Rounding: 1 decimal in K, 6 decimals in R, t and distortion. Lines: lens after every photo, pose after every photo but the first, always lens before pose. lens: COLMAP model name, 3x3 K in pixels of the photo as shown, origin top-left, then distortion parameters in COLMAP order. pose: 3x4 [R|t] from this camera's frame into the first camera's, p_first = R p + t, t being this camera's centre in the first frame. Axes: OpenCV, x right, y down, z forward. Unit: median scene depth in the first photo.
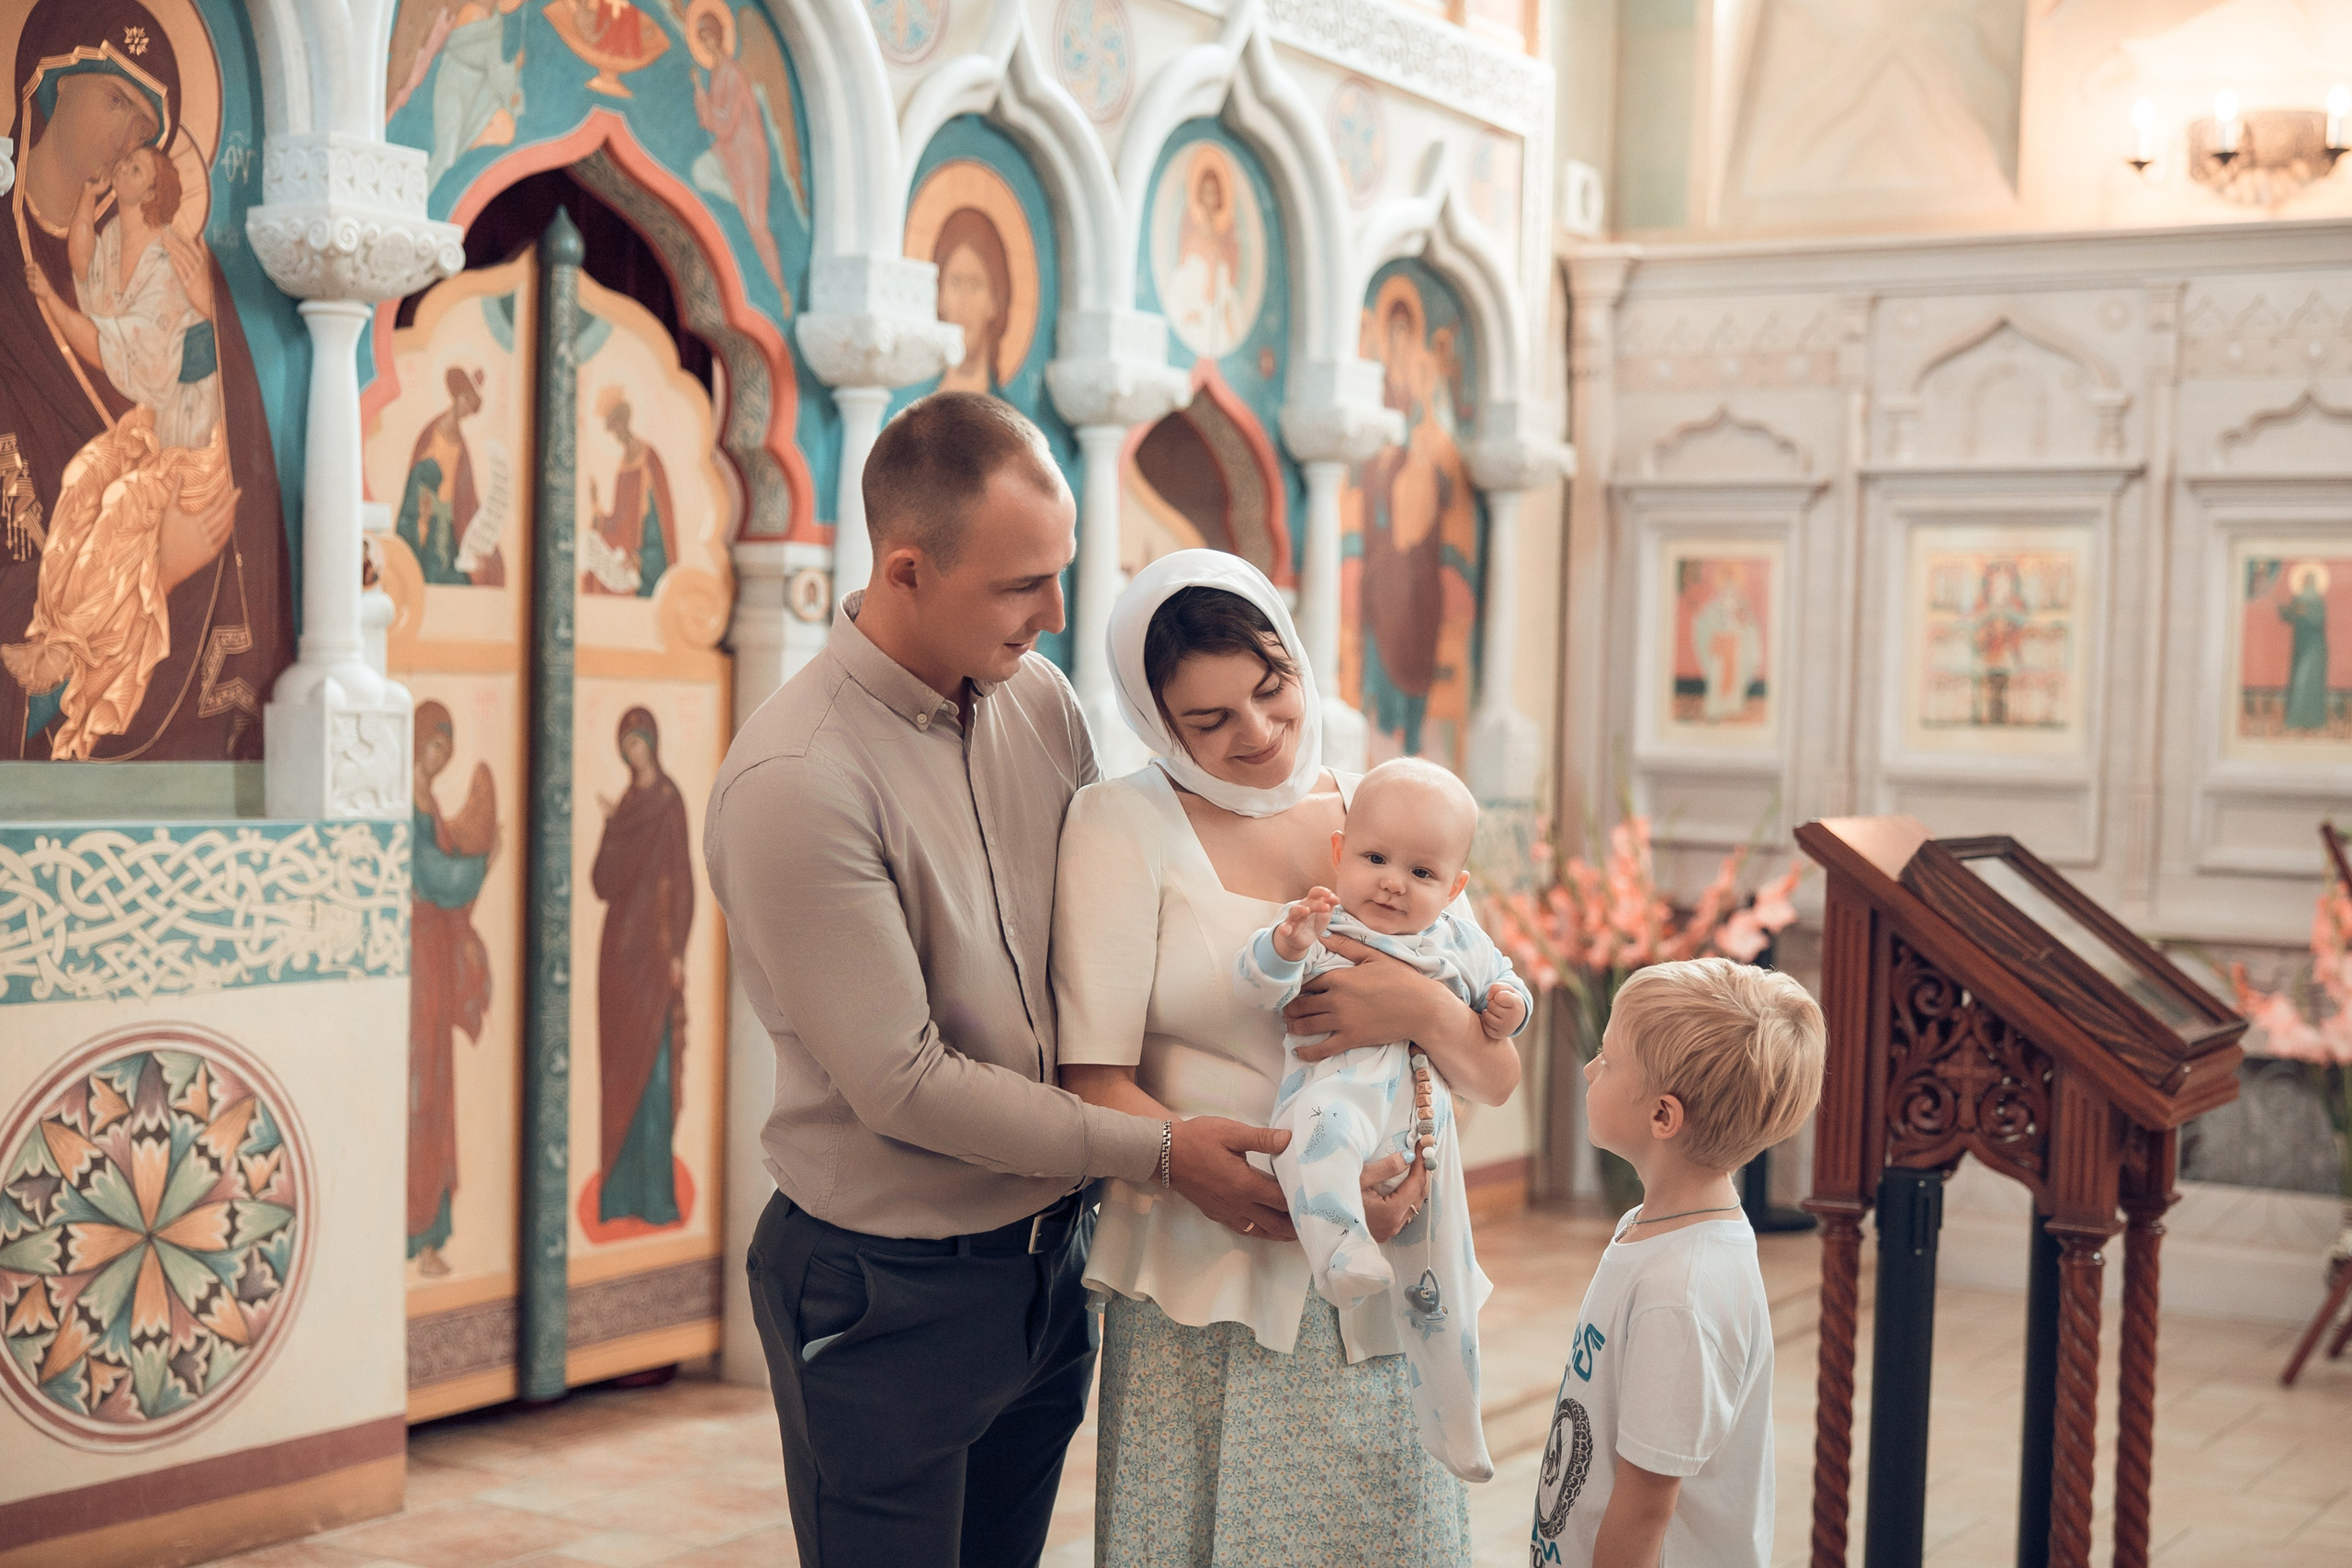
lens RADIAL K [[3232.5, 0, 1340.9], [0, 3232.5, 894.8], [0, 0, 1]] dist [0.016257, -0.000492]
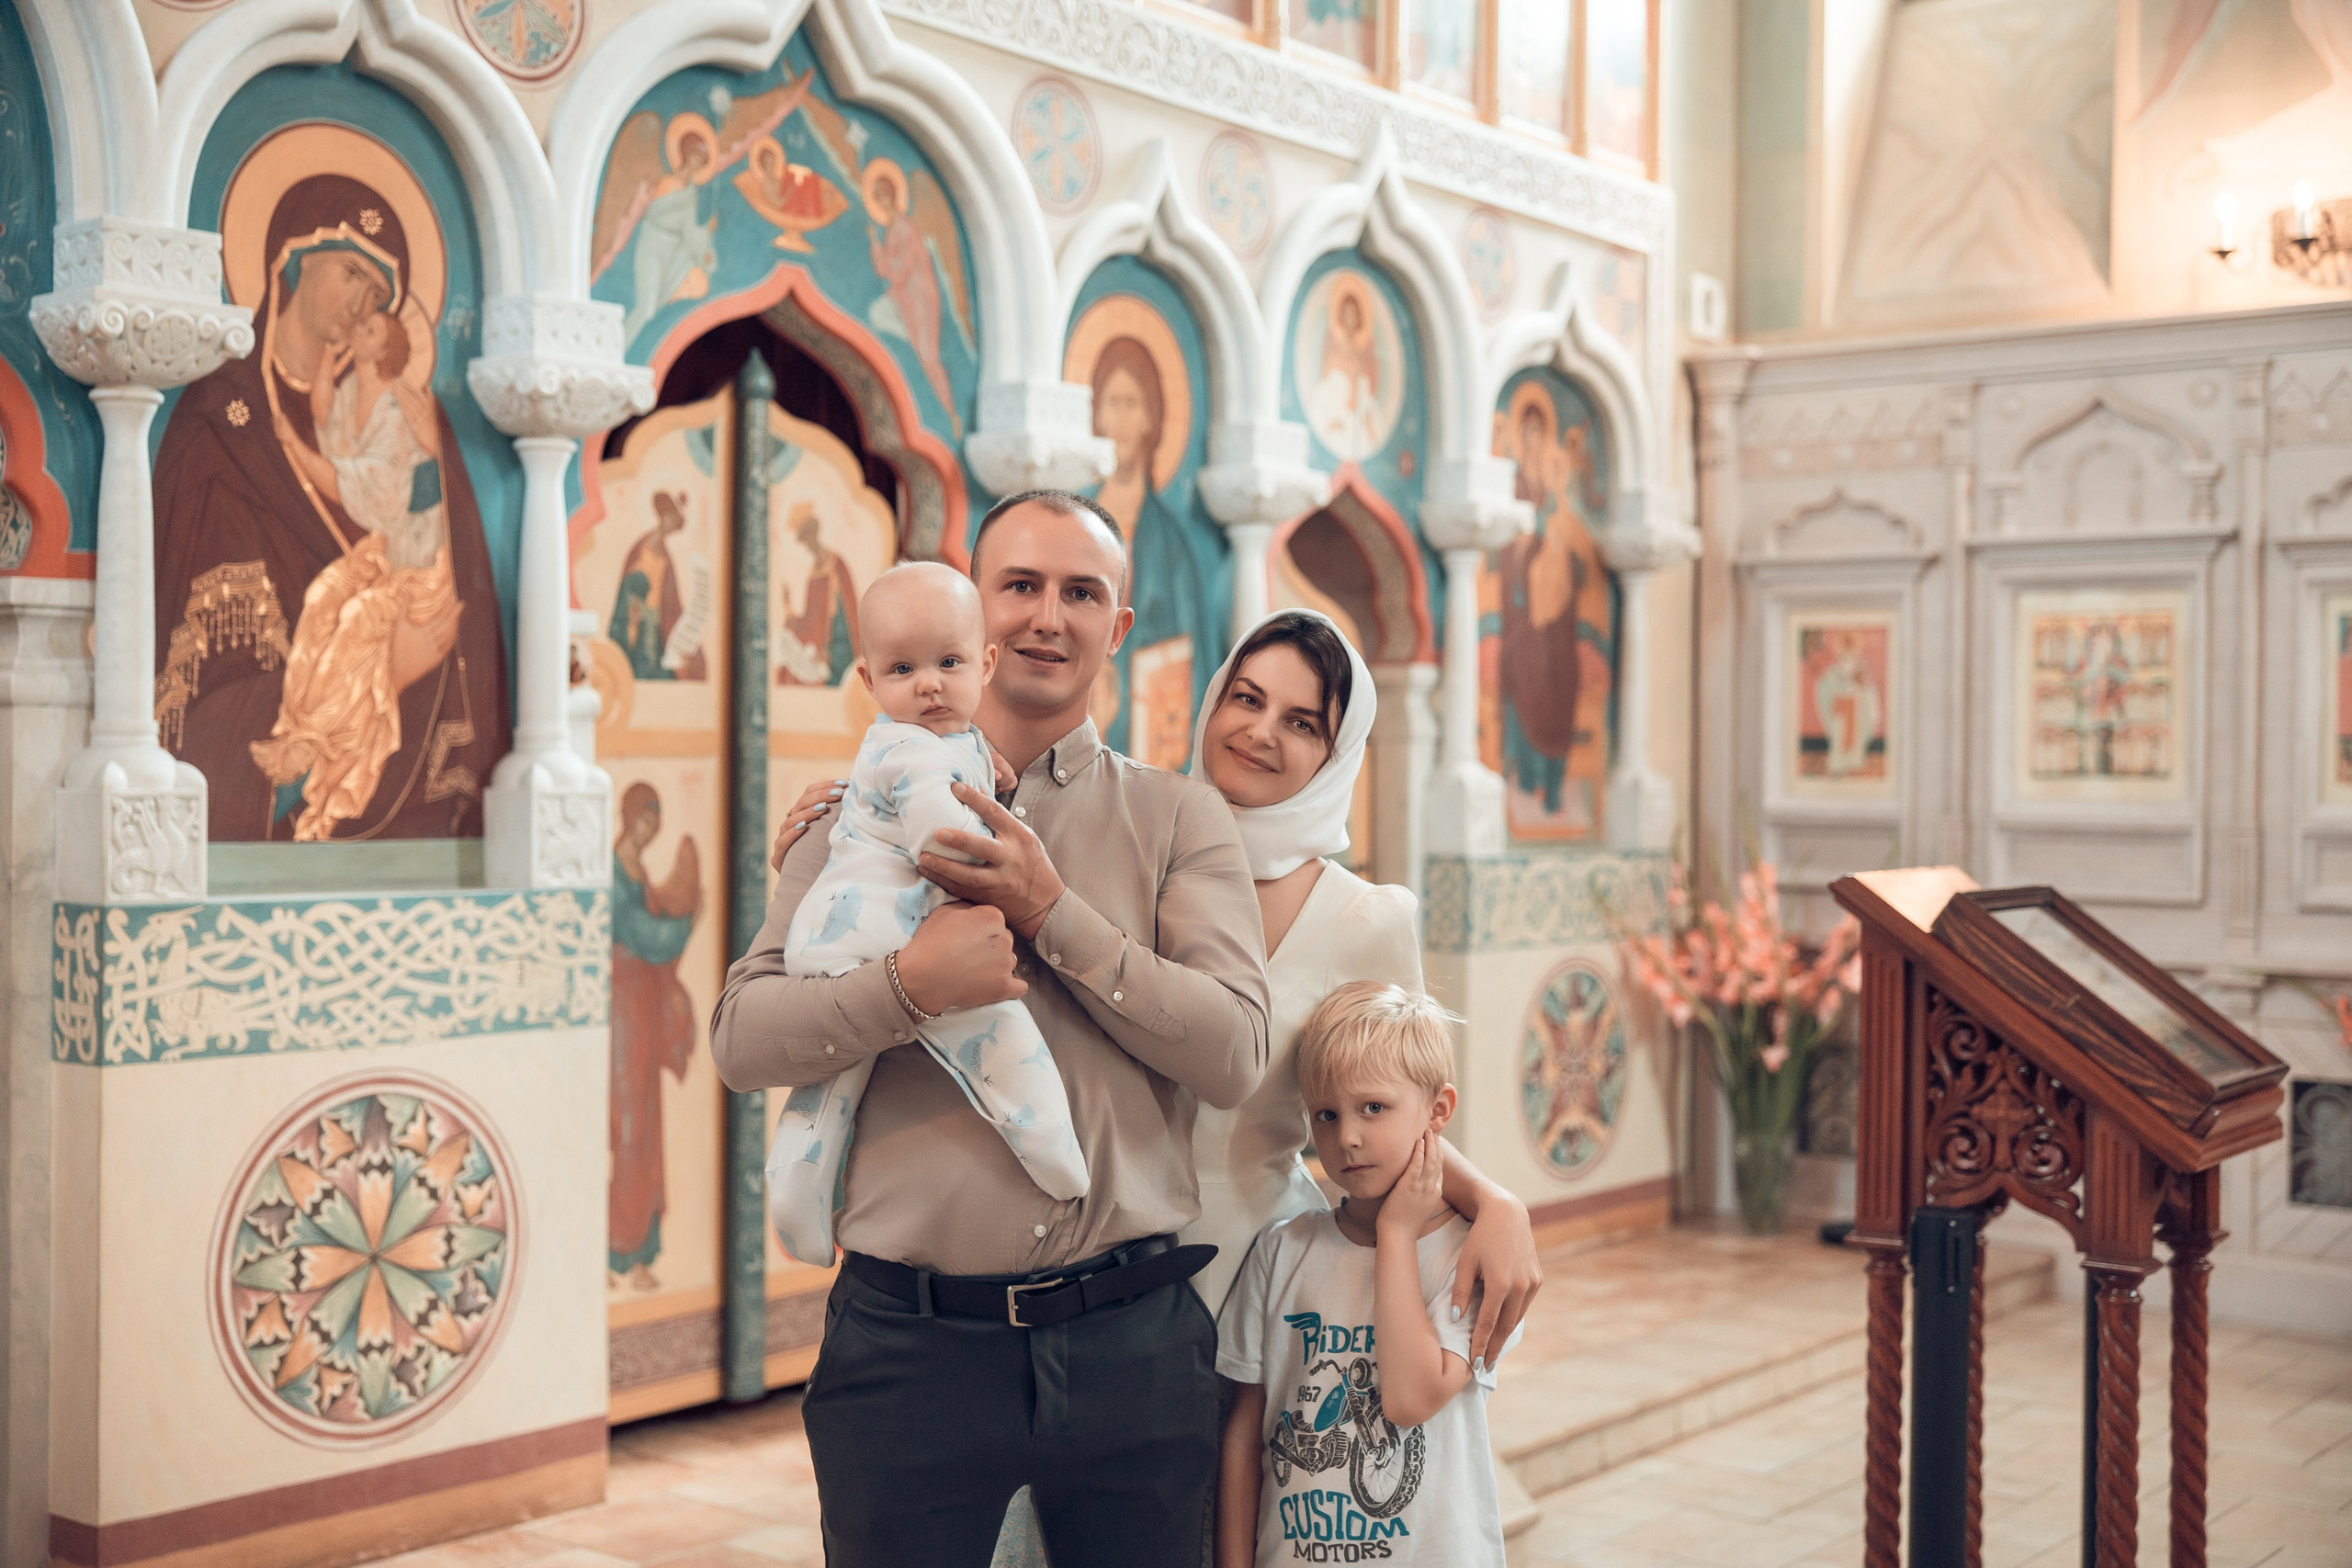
lens RADIAL K [[2825.5, 0, 1176.0], [0, 2825.5, 784.0], [0, 0, 1]] dist [0.023411, -0.031279]
pose [[0.989806, -0.017385, -0.141354, 0.046623], [0.010050, 0.998574, -0.052437, -0.004988], [0.142064, 0.050482, 0.988569, 0.040134]]
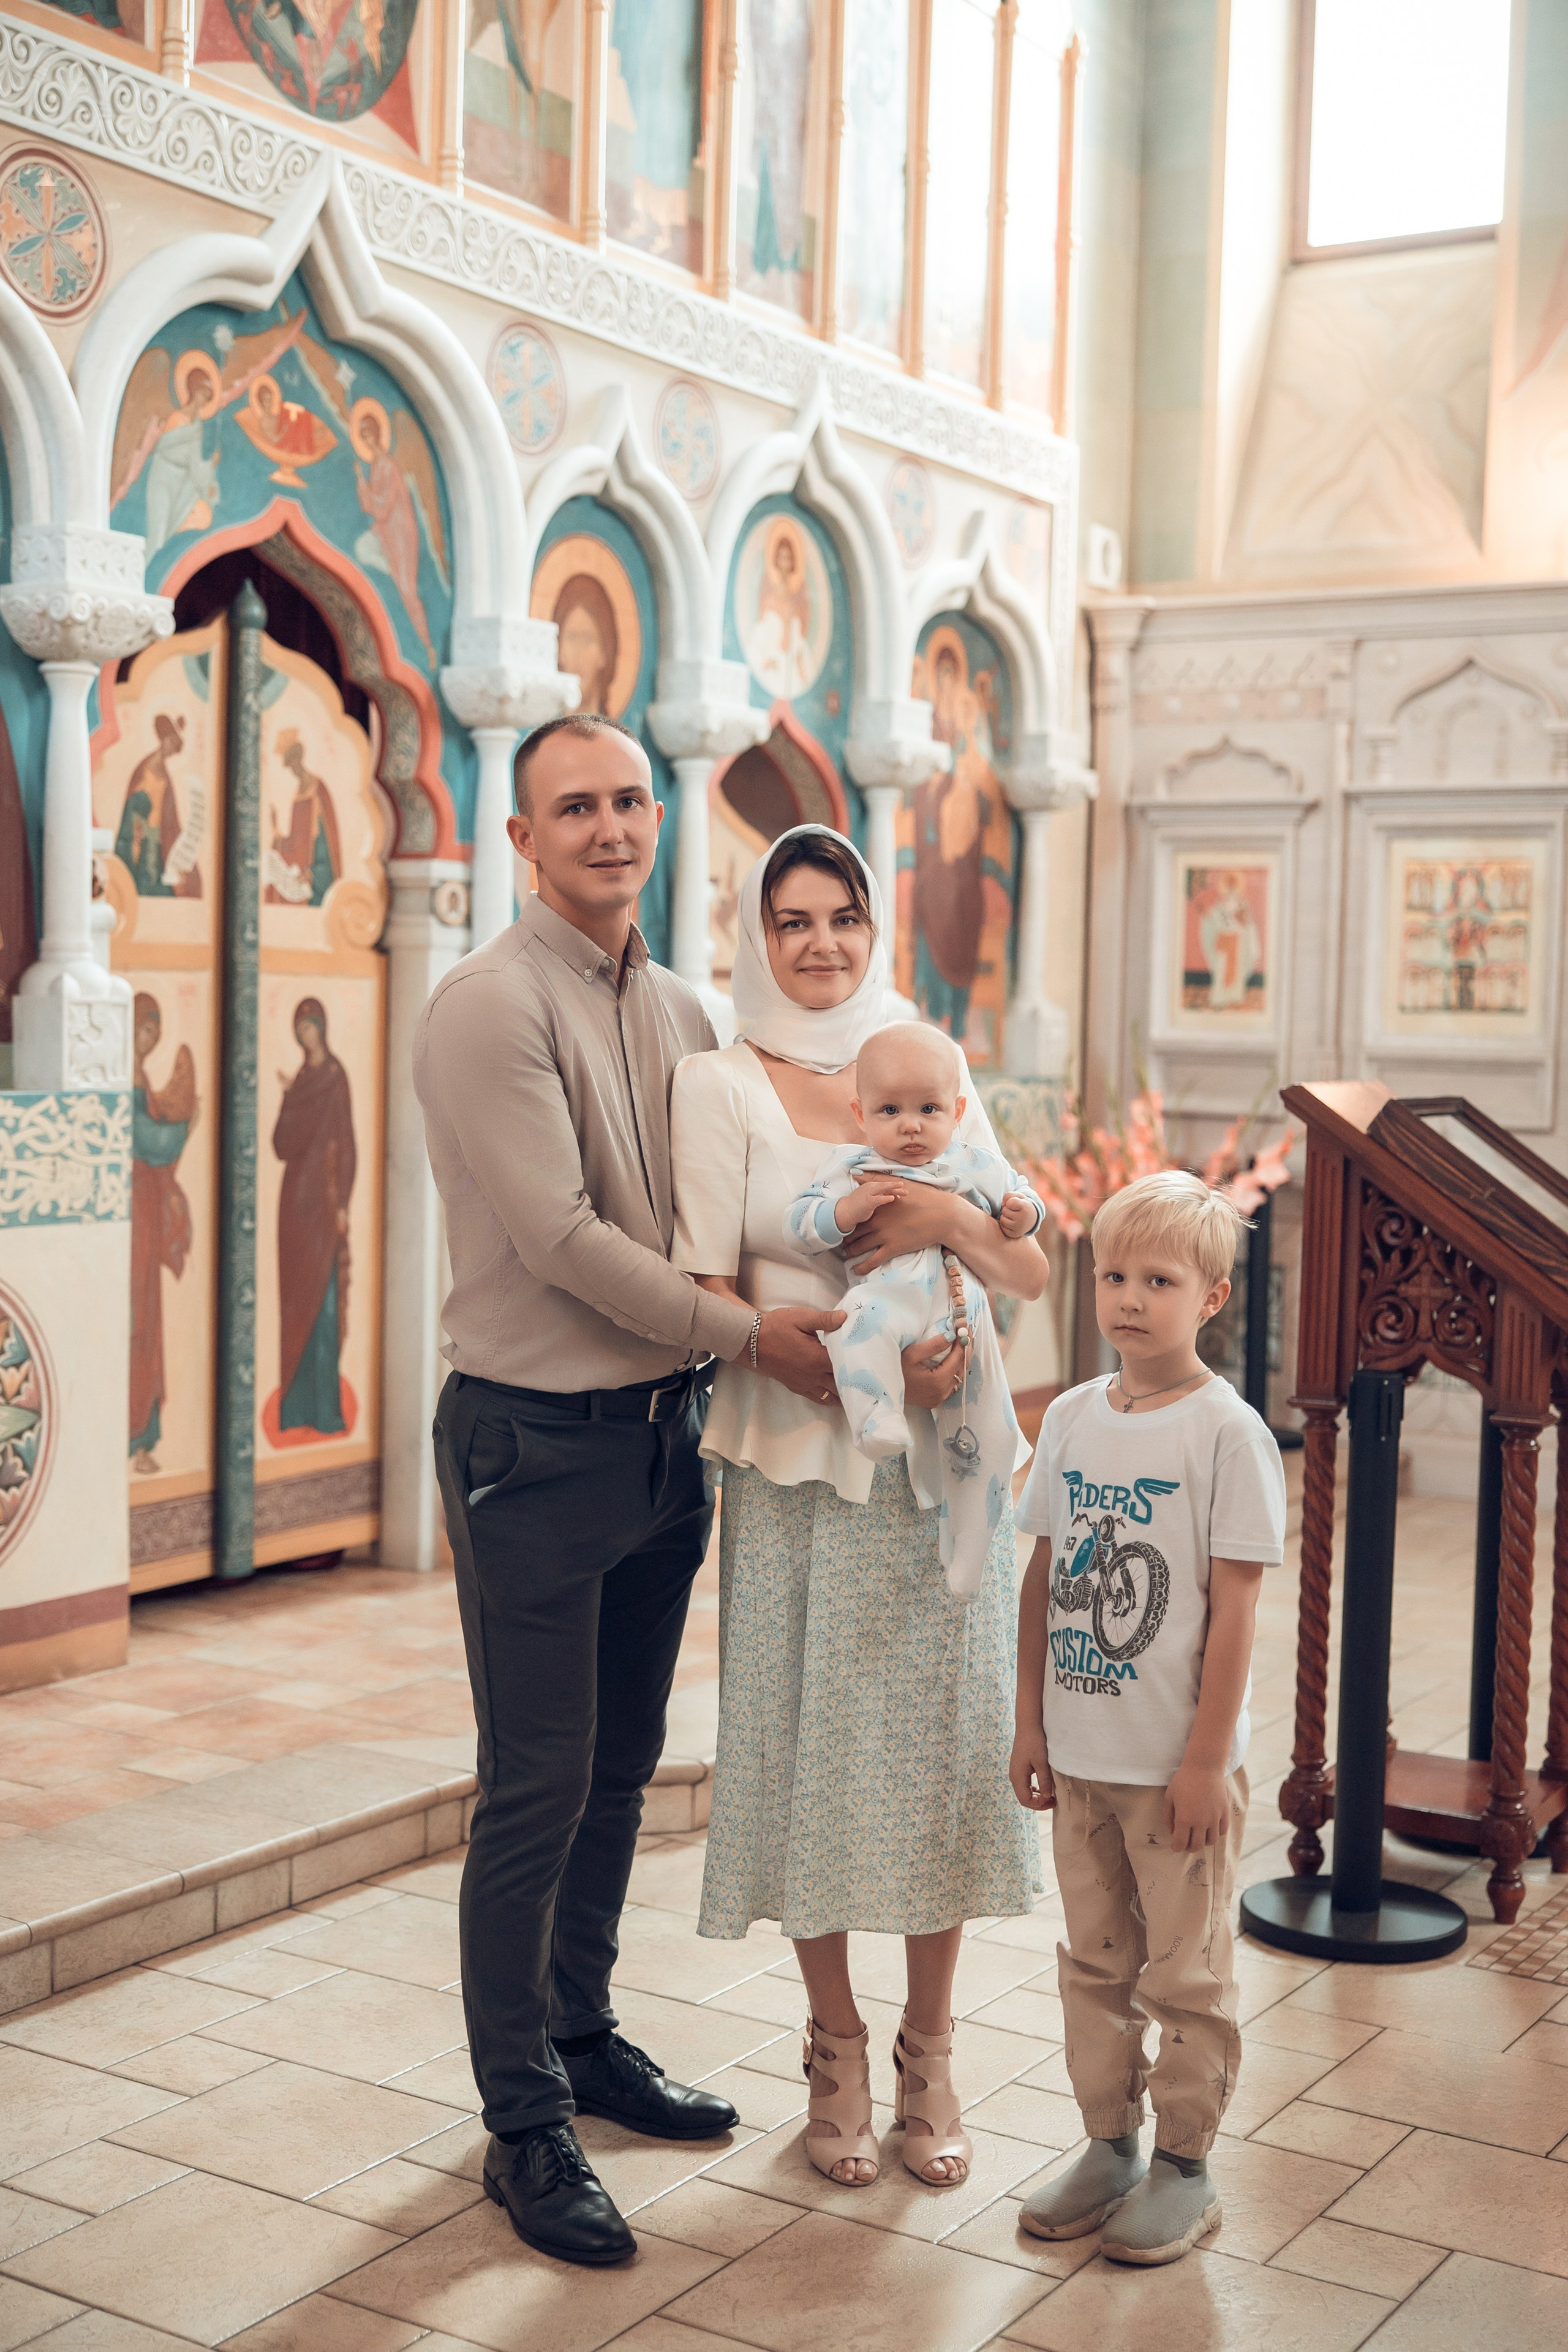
lens RADIAL K [[2920.1, 0, 801.9], [0, 2920.1, 1178.8], [0, 0, 1]] dist [0.021679, -0.008229]
pose [[0.999584, -0.002801, -0.028720, -0.005827], [0.002853, 0.999994, 0.001750, 0.007663], [0.028715, -0.001831, 0.999586, -0.075697]]
